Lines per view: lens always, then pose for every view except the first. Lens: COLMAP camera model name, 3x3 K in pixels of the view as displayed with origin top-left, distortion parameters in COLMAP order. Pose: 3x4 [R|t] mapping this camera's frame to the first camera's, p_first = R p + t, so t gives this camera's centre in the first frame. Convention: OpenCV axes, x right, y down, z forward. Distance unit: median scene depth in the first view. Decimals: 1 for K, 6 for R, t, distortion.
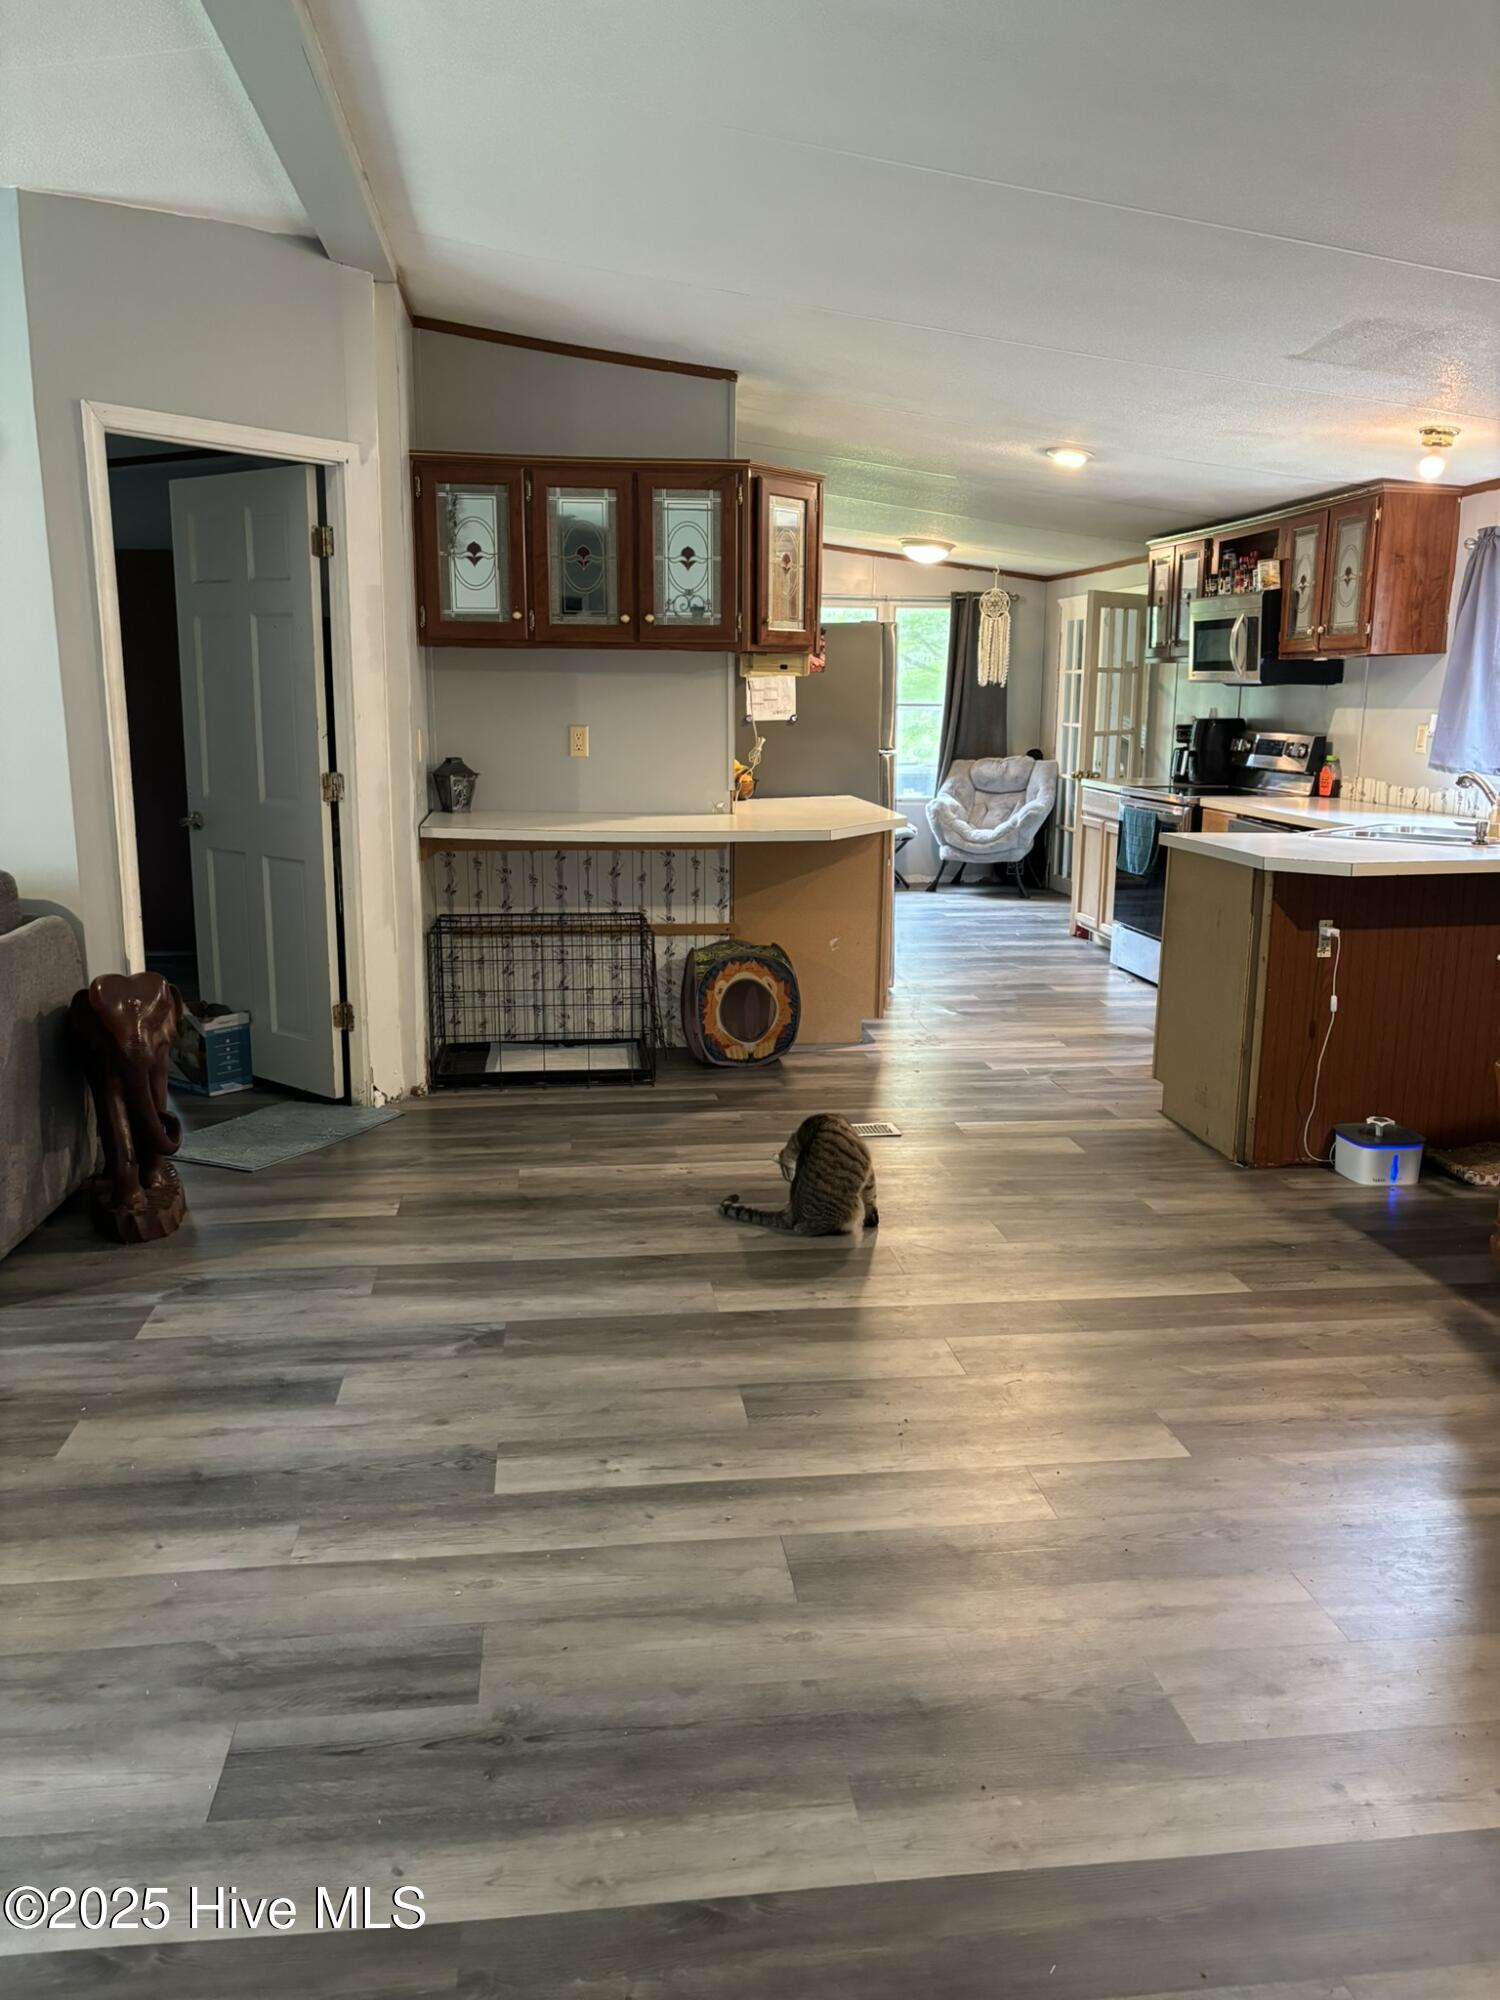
lens RADIAL K [[1528.0, 0, 751.1], [0, 1528.0, 972.2], [0, 0, 1]] dist [0.077612, 0.001016]
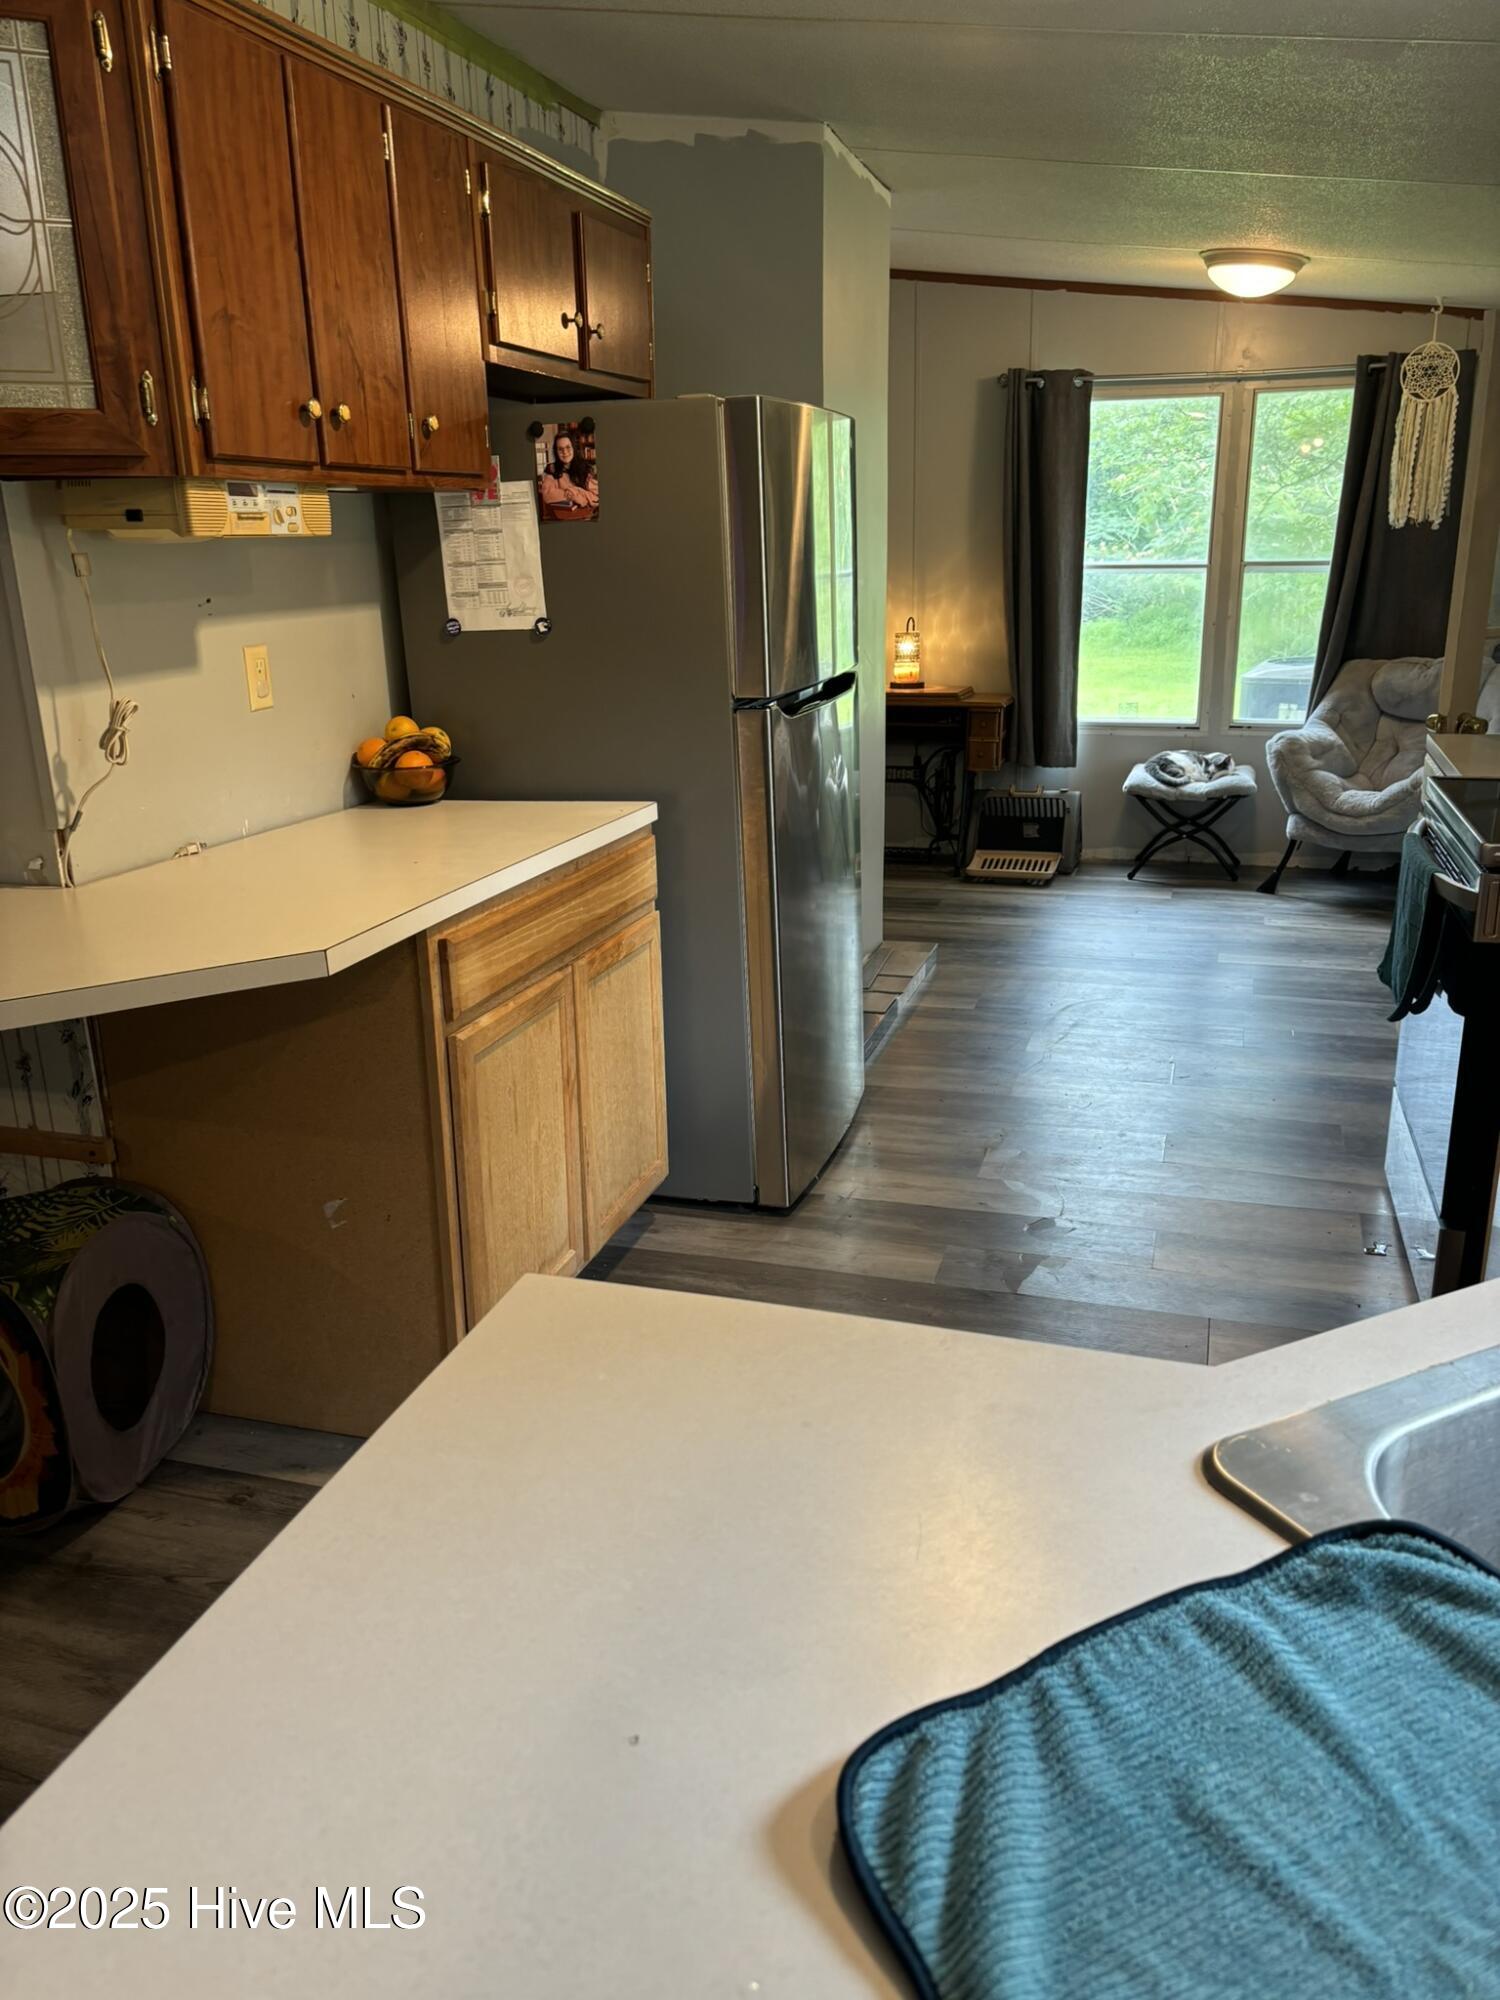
lens RADIAL K [[1528.0, 0, 751.1], [0, 1528.0, 972.2], [0, 0, 1]] dist [0.077612, 0.001016]
pose [[0.916683, 0.086616, -0.390116, 0.172004], [-0.051345, 0.993665, 0.099970, -0.071299], [0.396304, -0.071610, 0.915323, 0.380208]]
